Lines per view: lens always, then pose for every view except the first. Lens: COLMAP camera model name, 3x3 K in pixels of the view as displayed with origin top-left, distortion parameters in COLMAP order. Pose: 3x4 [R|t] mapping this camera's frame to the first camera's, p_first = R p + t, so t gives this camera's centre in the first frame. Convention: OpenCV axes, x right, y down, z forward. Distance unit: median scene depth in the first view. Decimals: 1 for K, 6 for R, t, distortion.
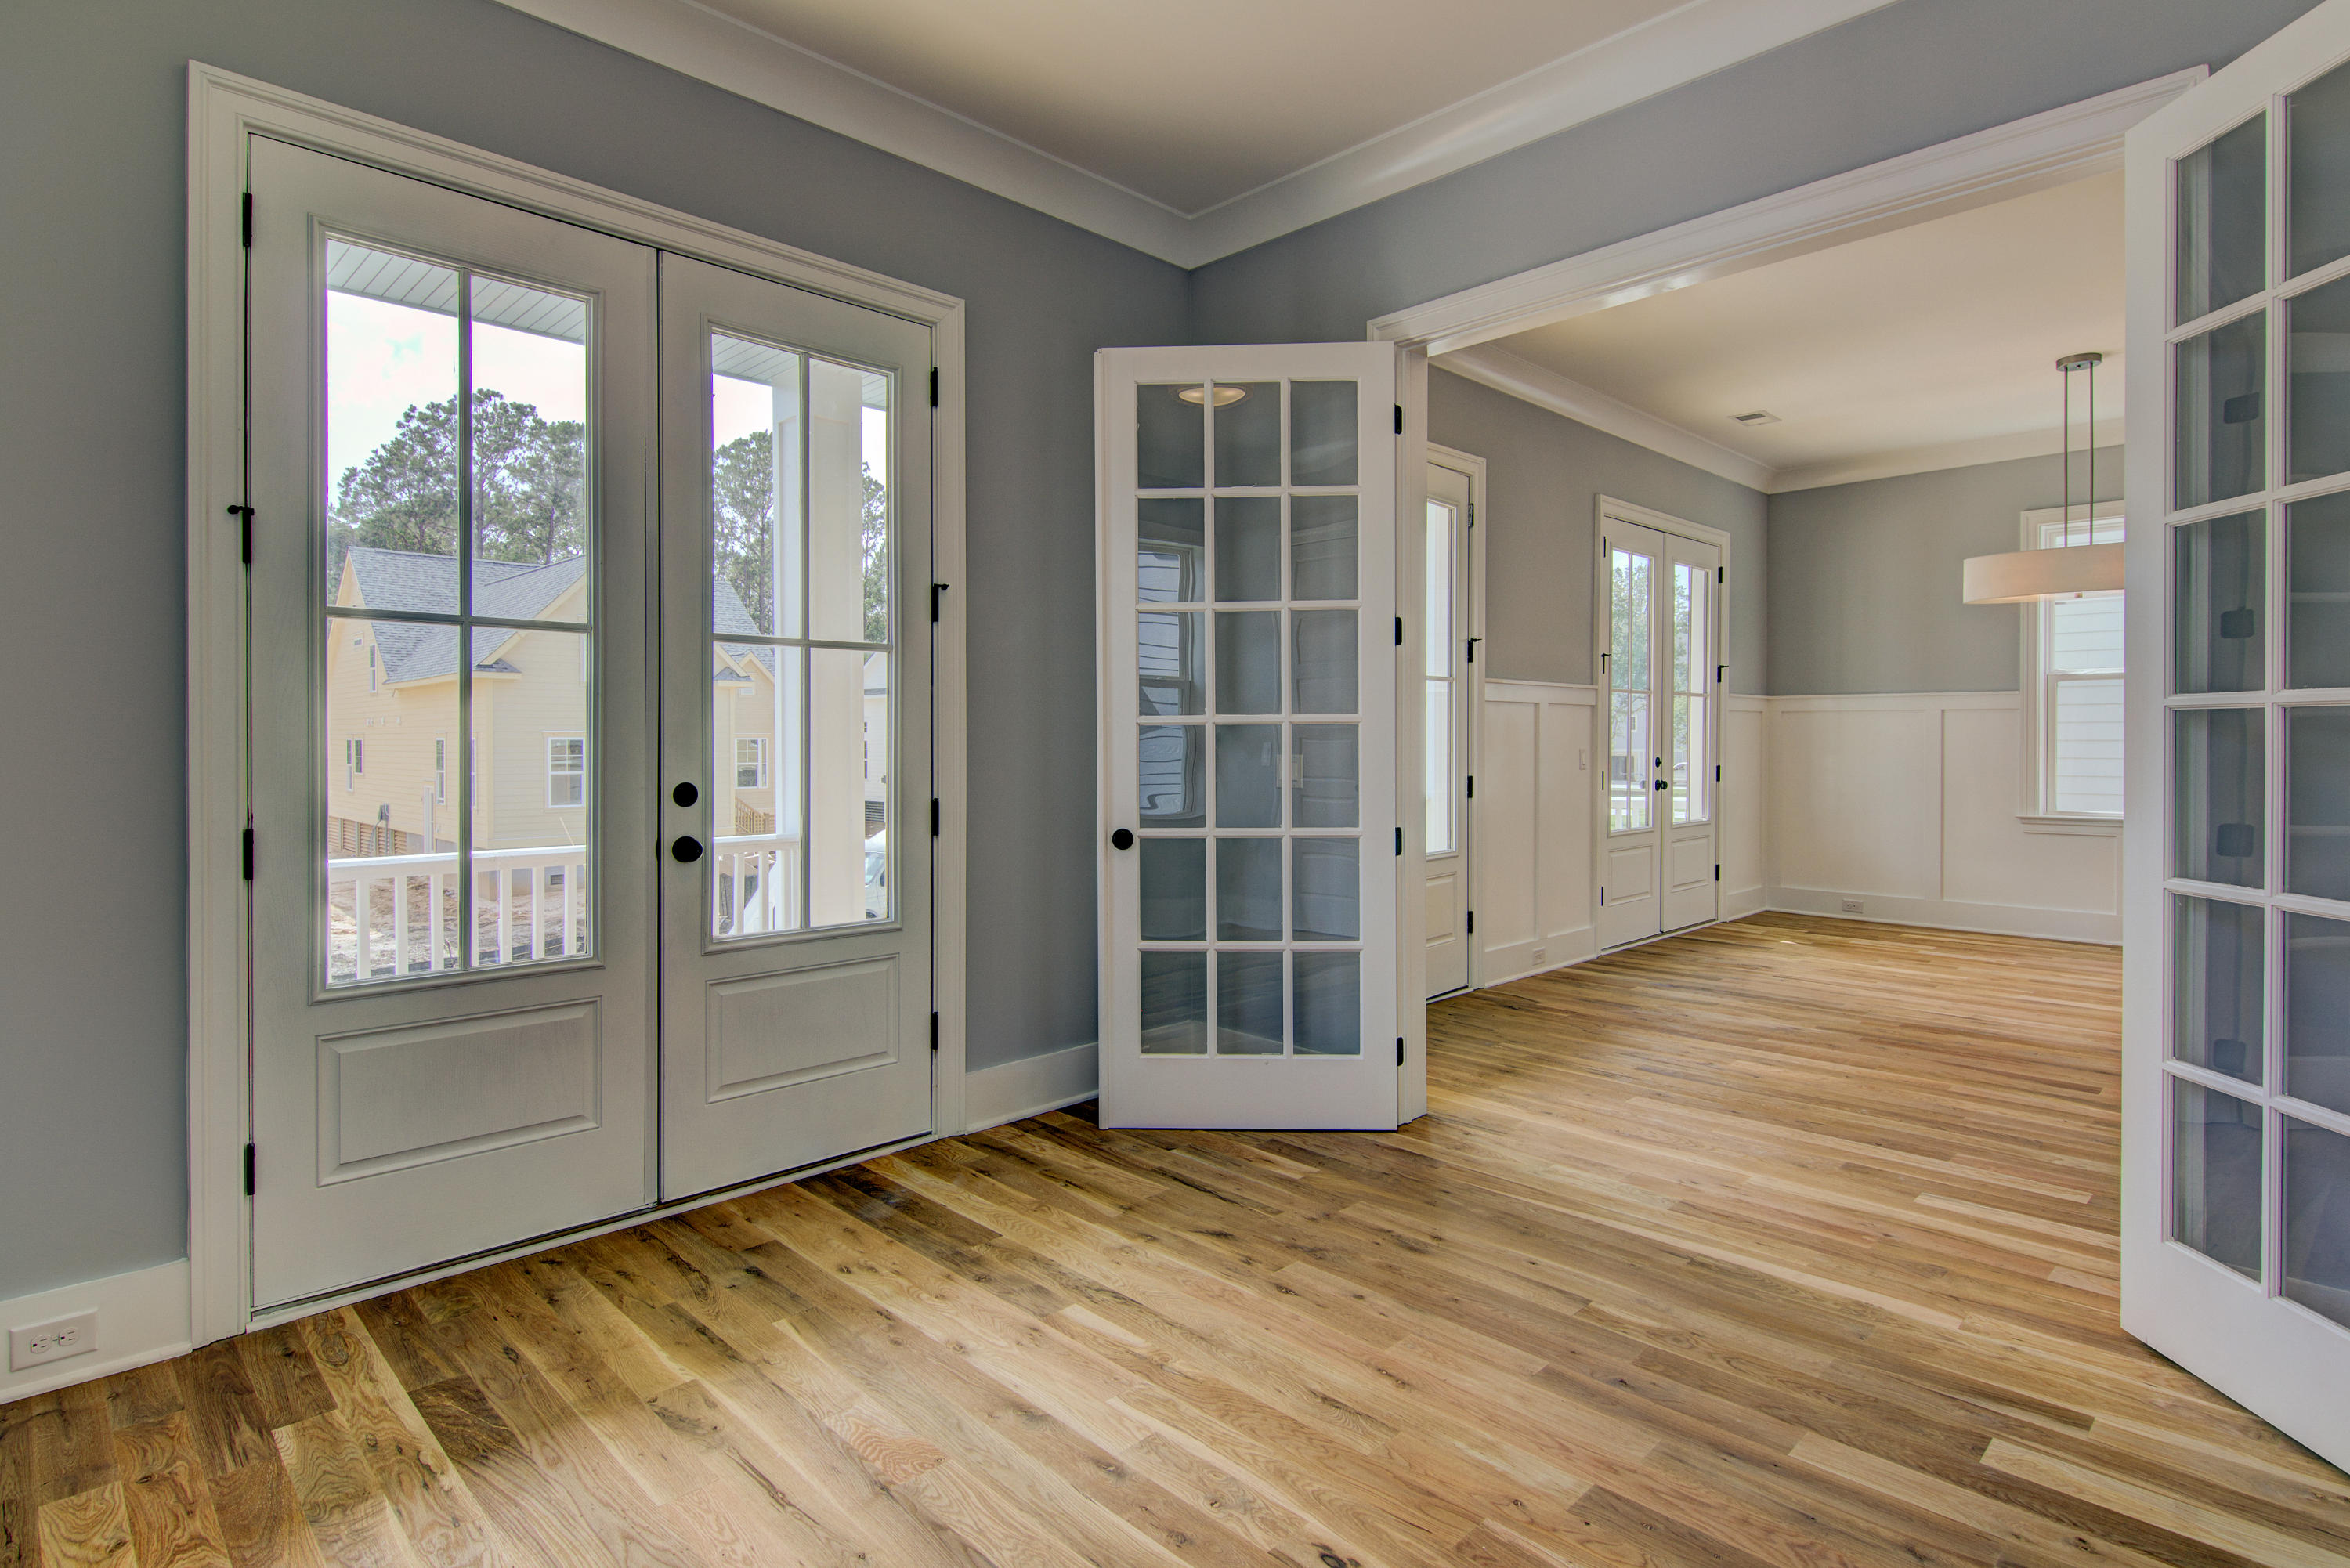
lens RADIAL K [[1190.0, 0, 1179.0], [0, 1190.0, 736.1], [0, 0, 1]] dist [0.001611, -0.002895]
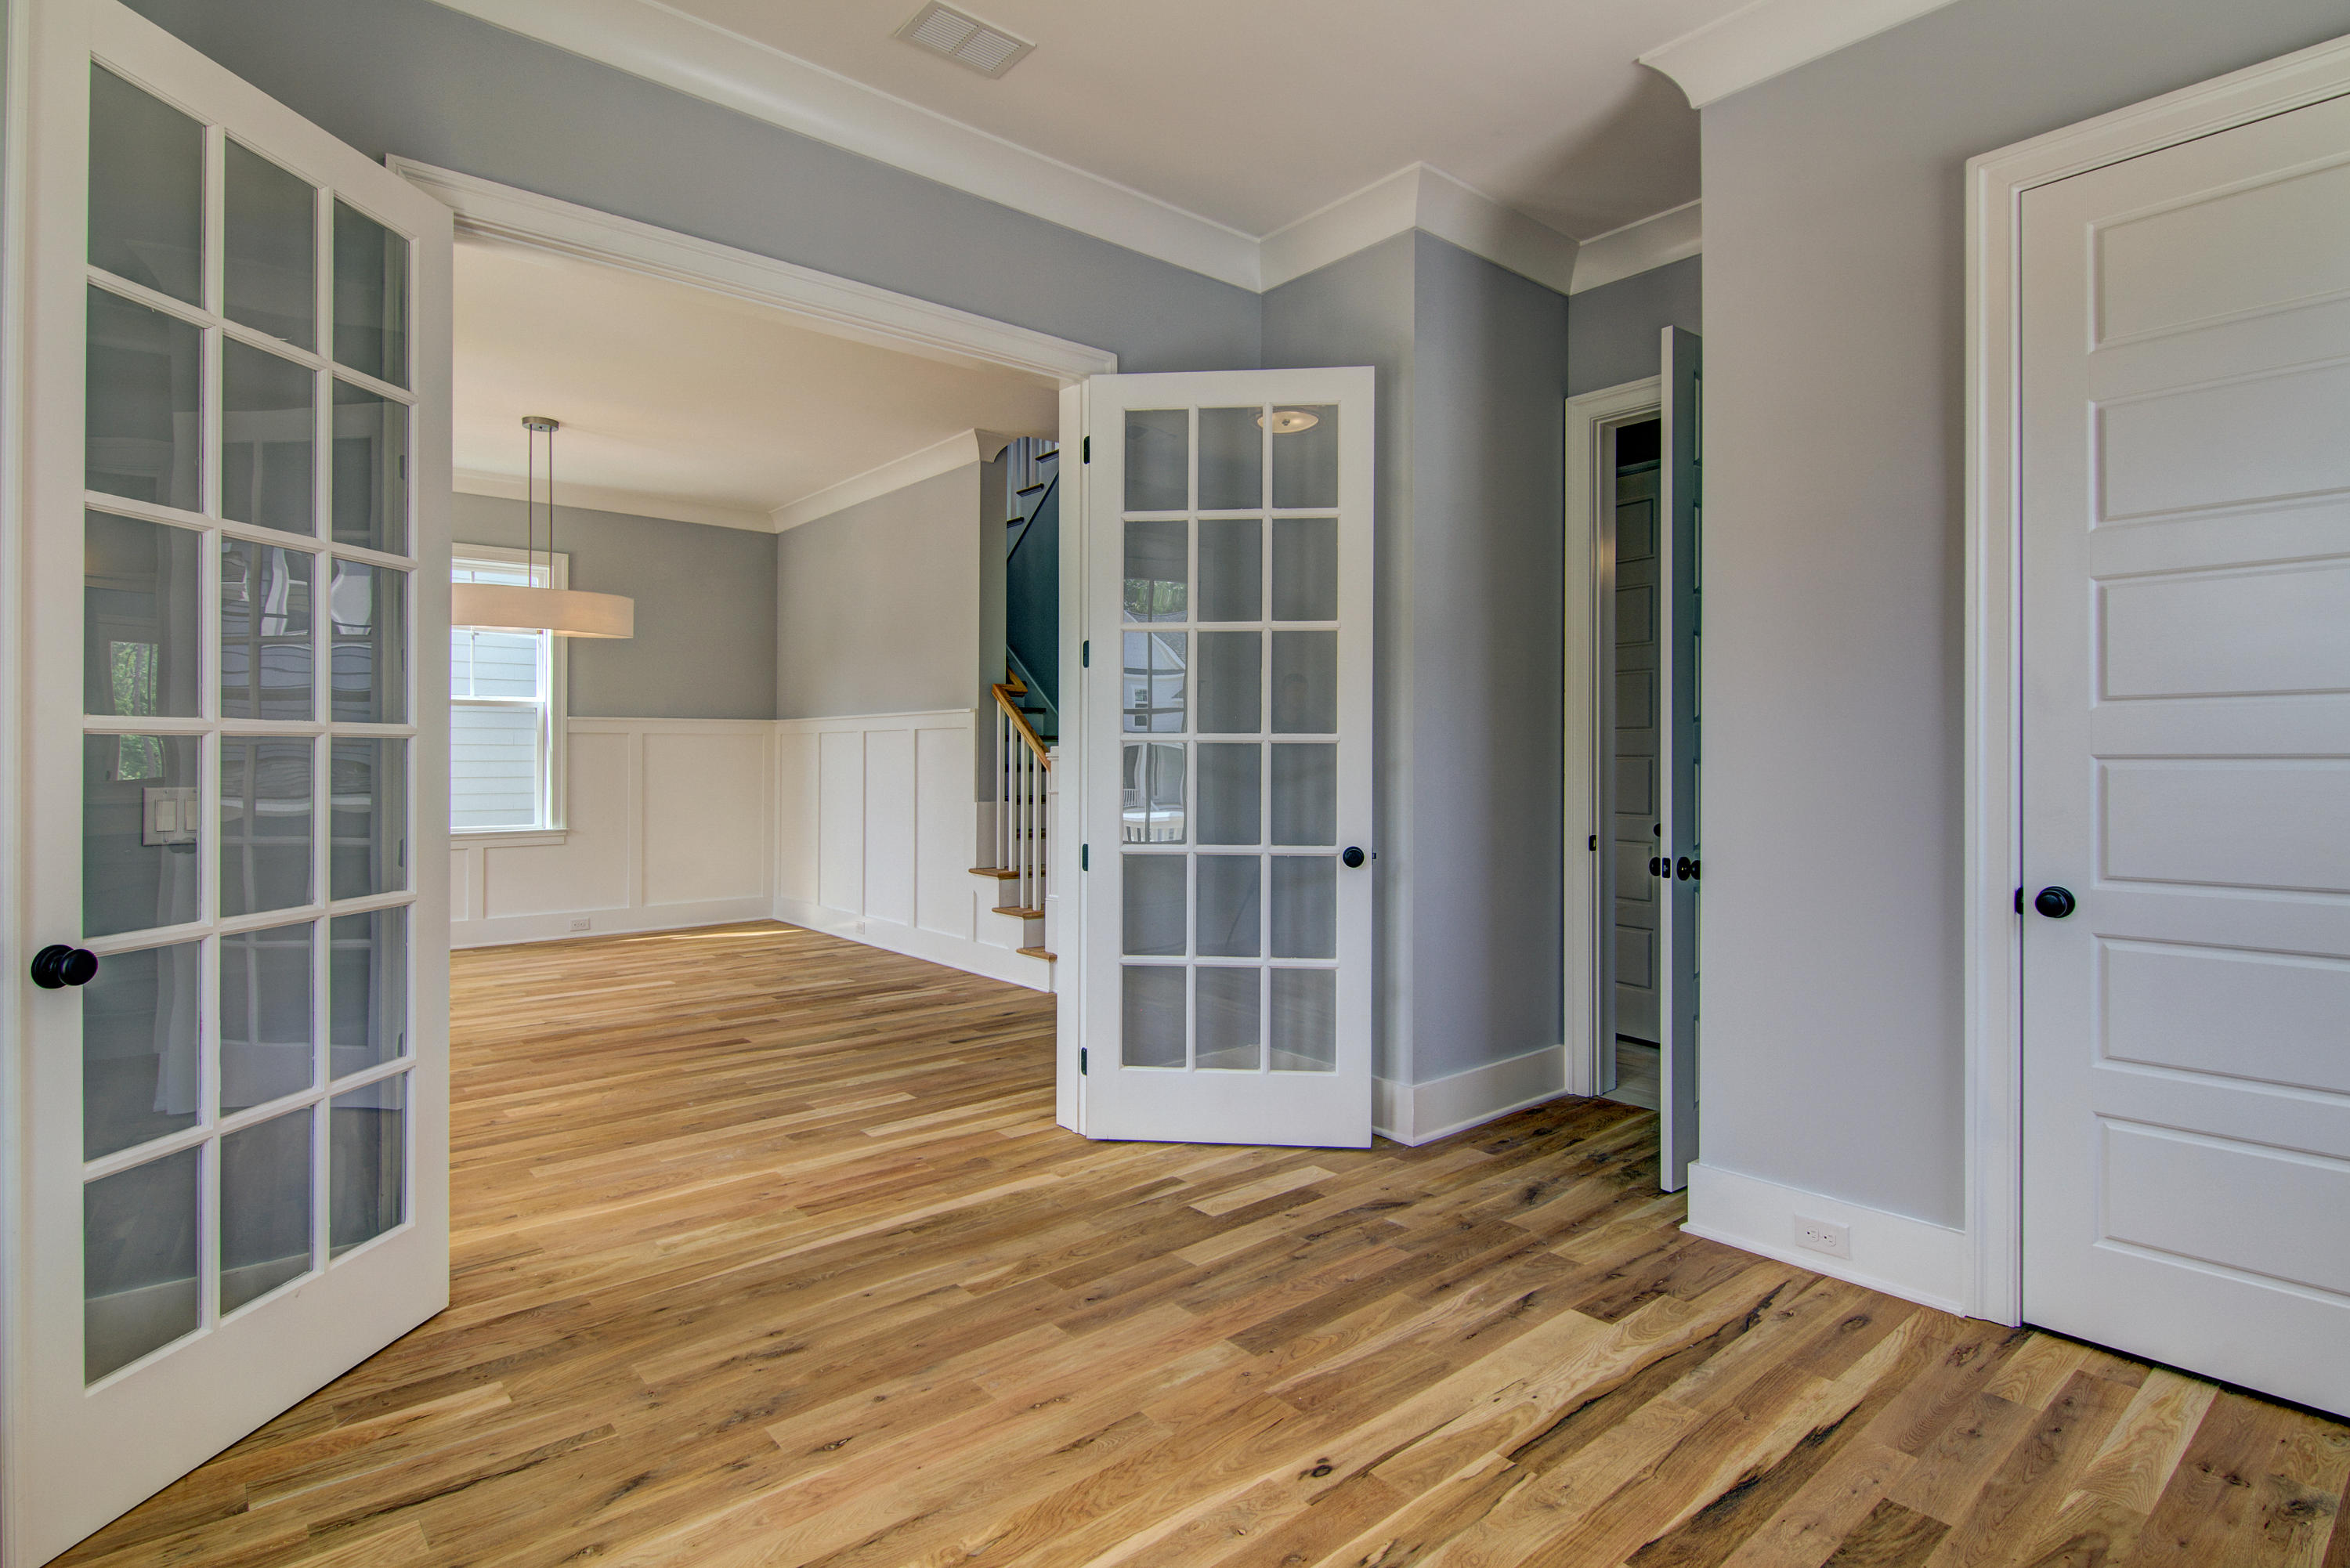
lens RADIAL K [[1190.0, 0, 1177.7], [0, 1190.0, 750.5], [0, 0, 1]] dist [0.001611, -0.002895]
pose [[0.079929, 0.006243, 0.996781, -0.625998], [0.001219, 0.999979, -0.006361, 0.001924], [-0.996800, 0.001724, 0.079919, 0.633401]]
